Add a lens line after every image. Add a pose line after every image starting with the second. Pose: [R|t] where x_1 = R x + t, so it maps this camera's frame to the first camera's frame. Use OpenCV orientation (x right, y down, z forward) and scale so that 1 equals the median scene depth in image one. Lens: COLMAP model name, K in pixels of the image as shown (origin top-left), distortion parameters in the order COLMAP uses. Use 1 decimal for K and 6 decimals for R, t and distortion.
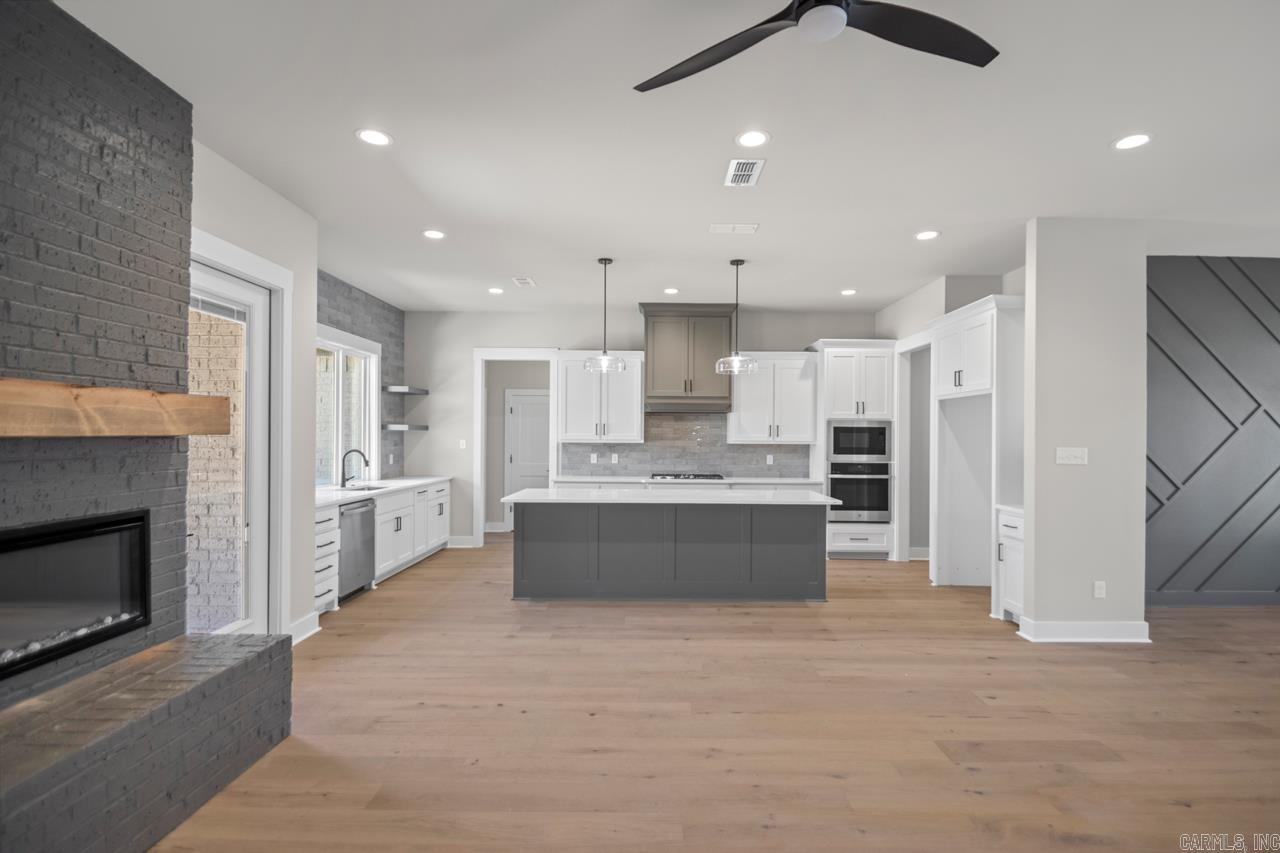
lens RADIAL K [[596.9, 0, 650.4], [0, 596.9, 434.9], [0, 0, 1]] dist [0.019637, -0.019175]
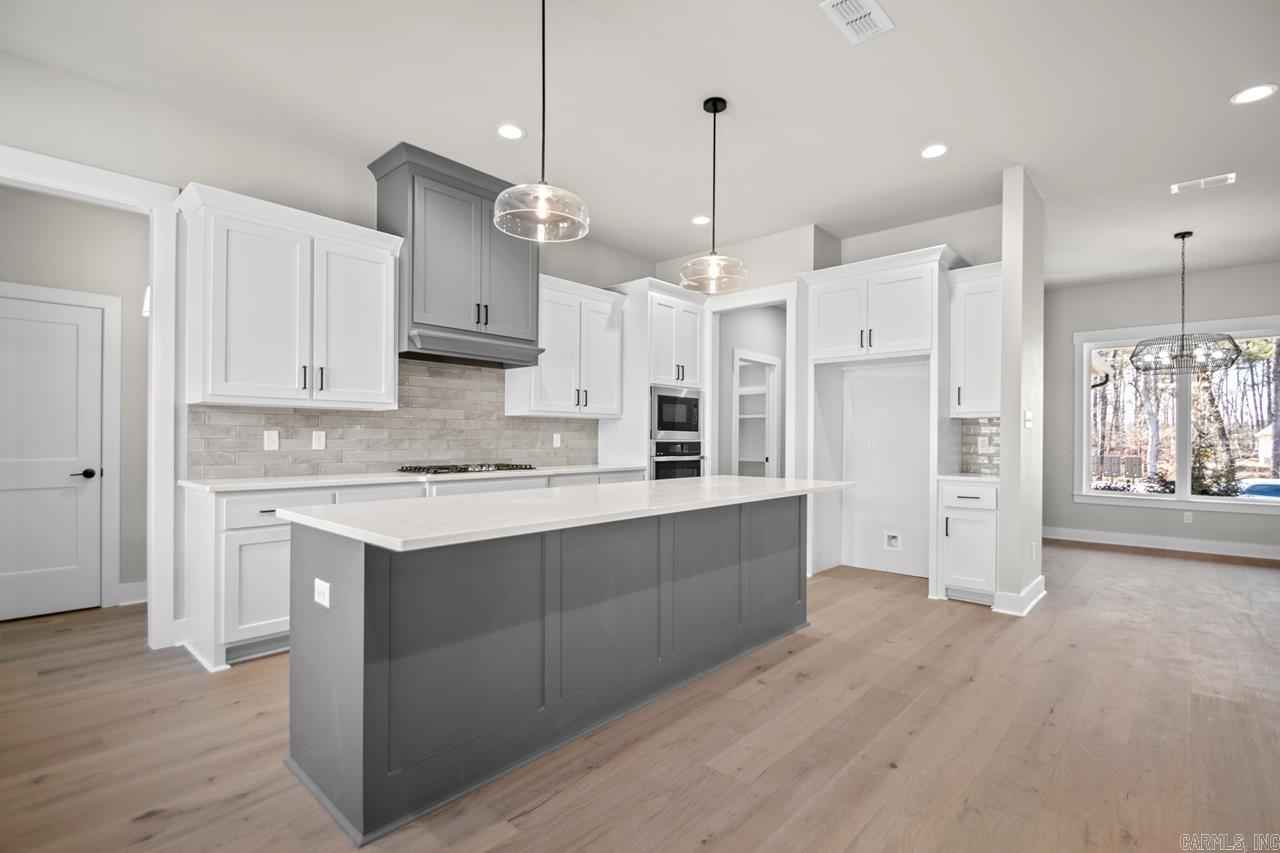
lens RADIAL K [[601.1, 0, 649.0], [0, 601.1, 435.7], [0, 0, 1]] dist [0.023432, -0.021894]
pose [[0.663828, -0.001098, 0.747884, -0.282255], [-0.002154, 0.999992, 0.003381, 0.036787], [-0.747882, -0.003856, 0.663821, 0.497749]]
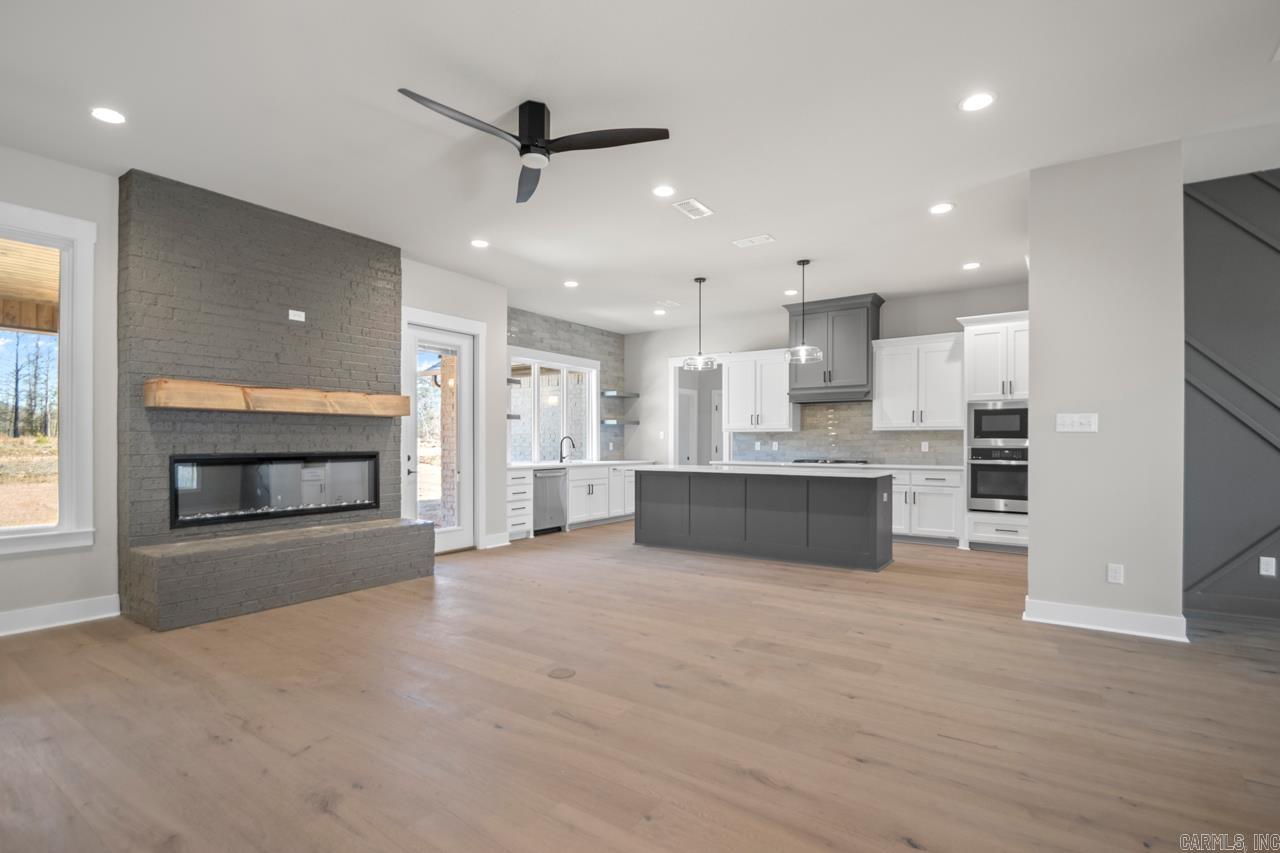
lens RADIAL K [[603.4, 0, 652.4], [0, 603.4, 444.2], [0, 0, 1]] dist [0.015154, -0.018212]
pose [[0.829076, -0.005104, -0.559113, 0.422557], [0.005515, 0.999984, -0.000950, 0.039829], [0.559109, -0.002296, 0.829091, -0.074757]]
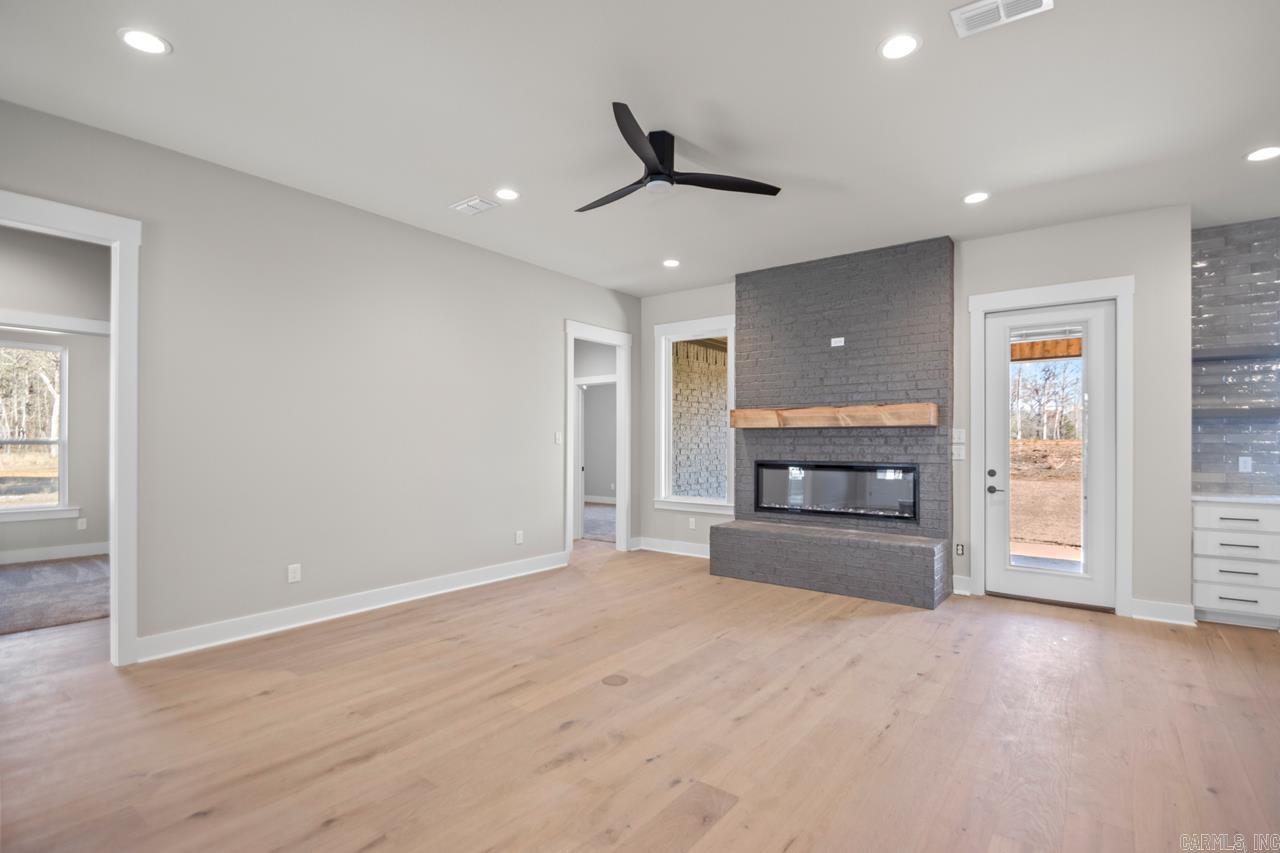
lens RADIAL K [[601.1, 0, 649.0], [0, 601.1, 435.7], [0, 0, 1]] dist [0.023432, -0.021894]
pose [[-0.598162, -0.016876, -0.801198, 0.478114], [-0.007605, 0.999853, -0.015382, 0.026139], [0.801339, -0.003107, -0.598202, 0.562108]]
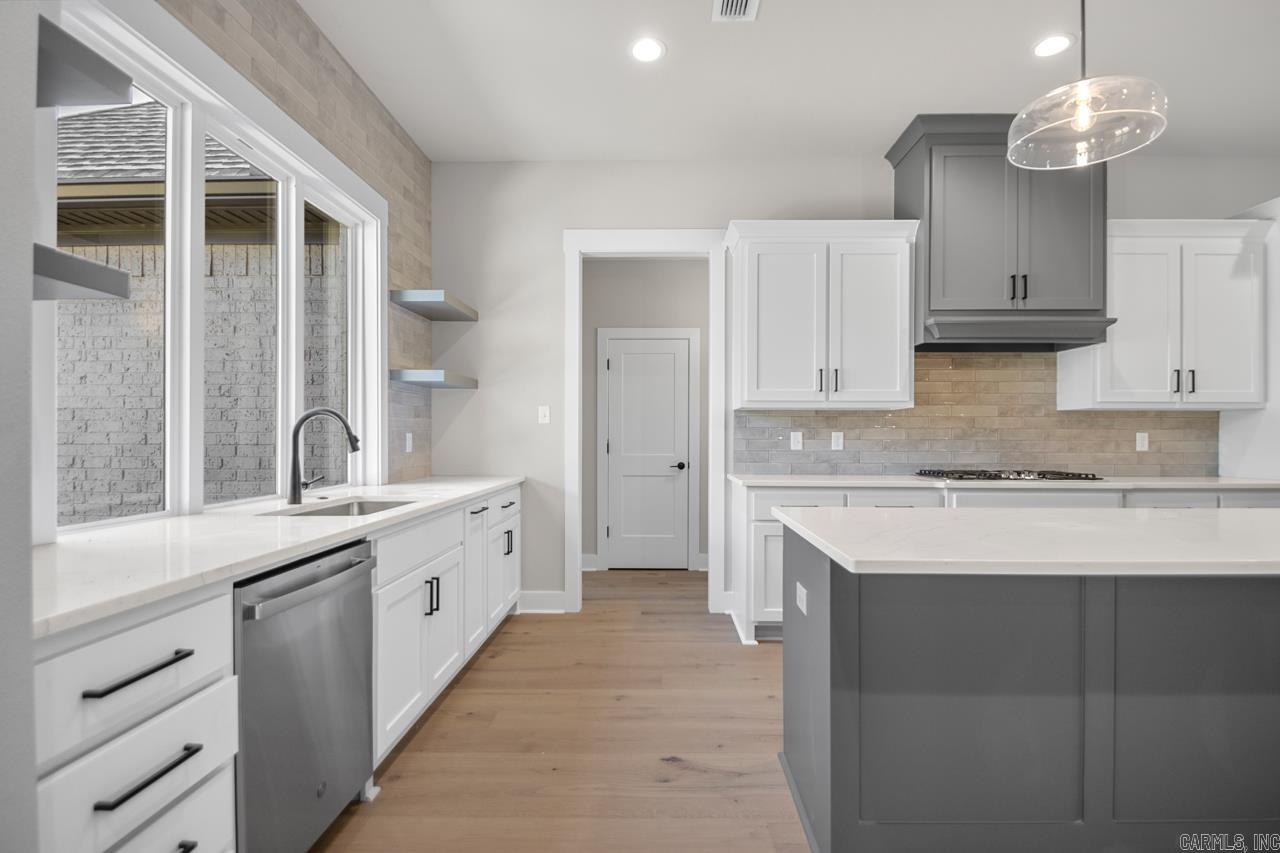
lens RADIAL K [[601.1, 0, 649.0], [0, 601.1, 435.7], [0, 0, 1]] dist [0.023432, -0.021894]
pose [[0.999878, -0.004624, -0.014928, -0.236527], [0.004648, 0.999988, 0.001570, 0.036912], [0.014921, -0.001639, 0.999887, 0.525129]]
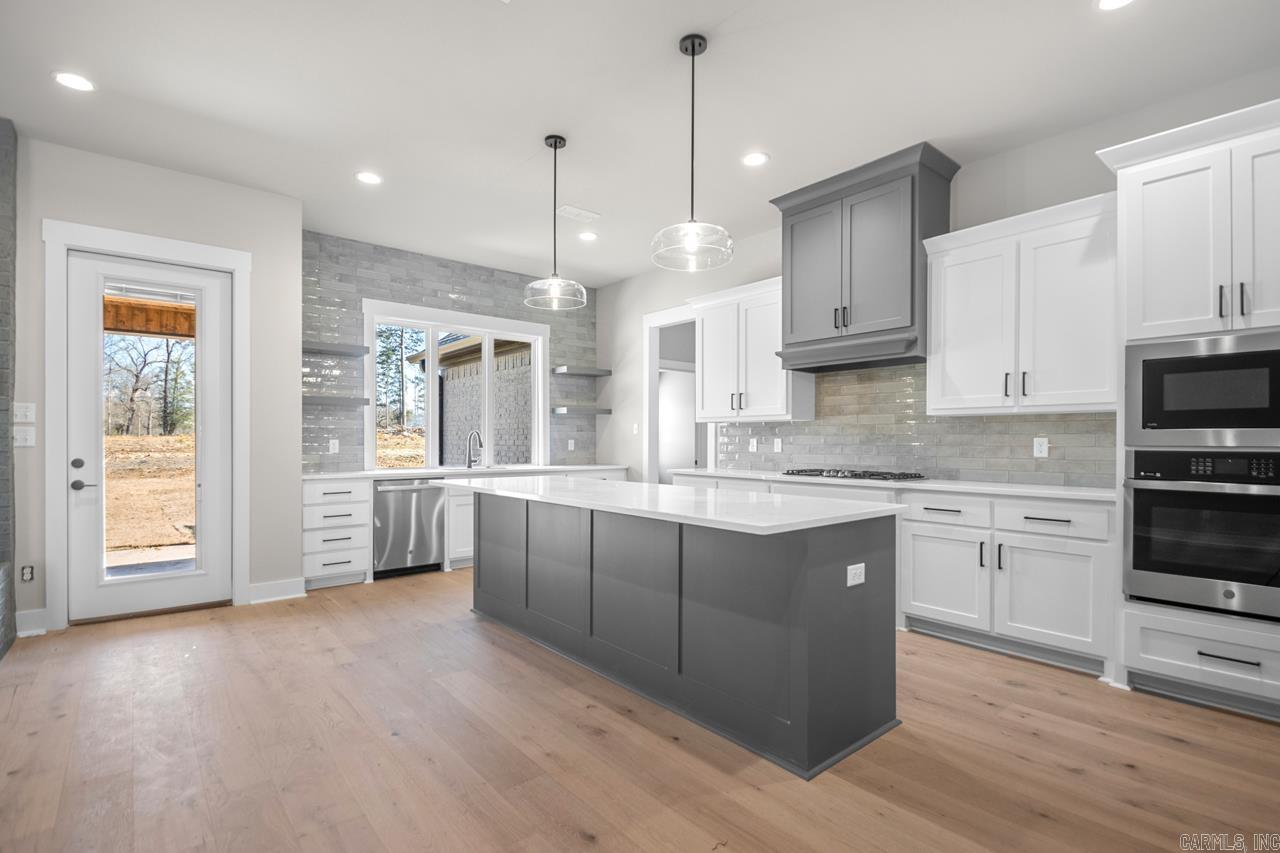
lens RADIAL K [[603.4, 0, 652.4], [0, 603.4, 444.2], [0, 0, 1]] dist [0.015154, -0.018212]
pose [[0.652598, -0.001796, -0.757702, 0.401580], [0.003957, 0.999992, 0.001038, 0.041015], [0.757694, -0.003675, 0.652600, 0.495219]]
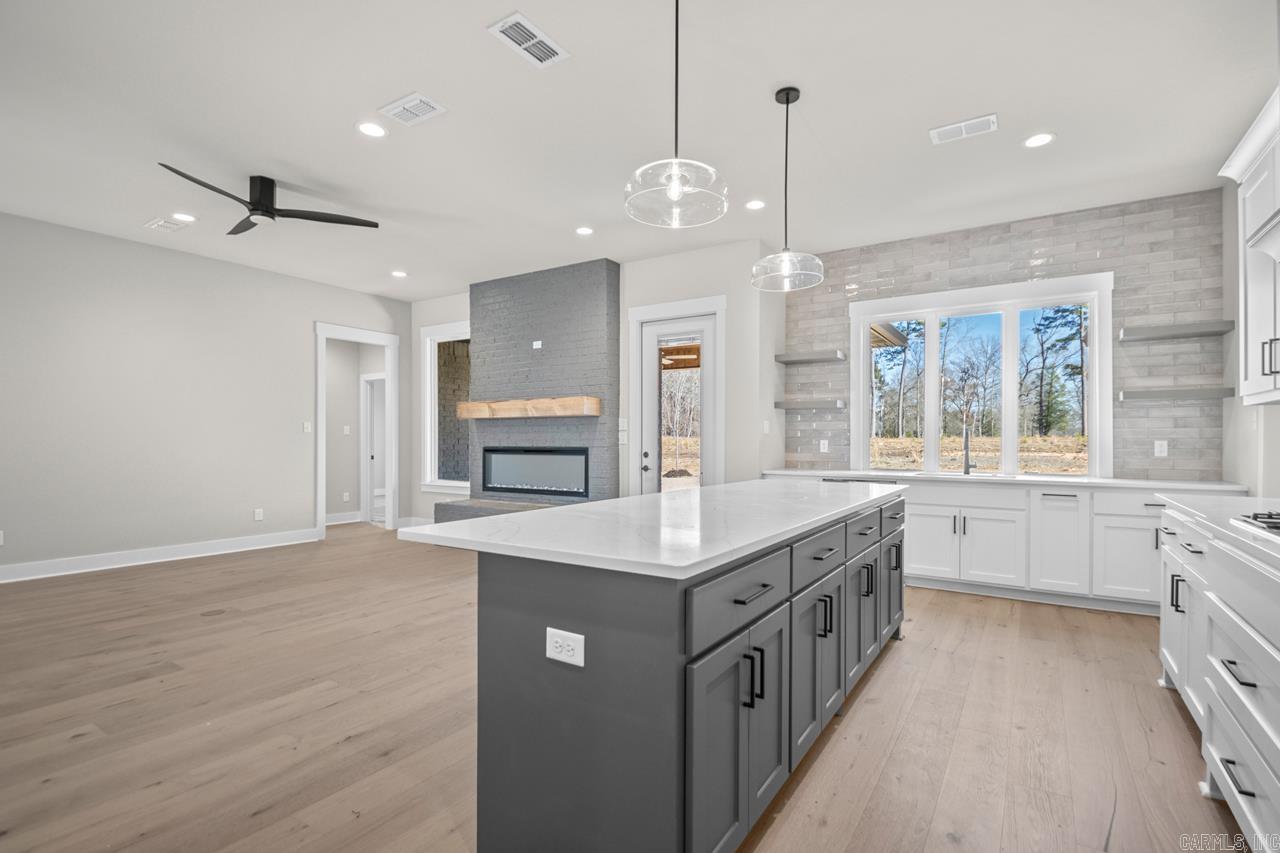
lens RADIAL K [[604.8, 0, 645.0], [0, 604.8, 437.6], [0, 0, 1]] dist [0.019205, -0.020773]
pose [[-0.539738, -0.012307, -0.841743, 0.390047], [-0.005972, 0.999924, -0.010790, 0.041430], [0.841812, -0.000797, -0.539770, 0.939300]]
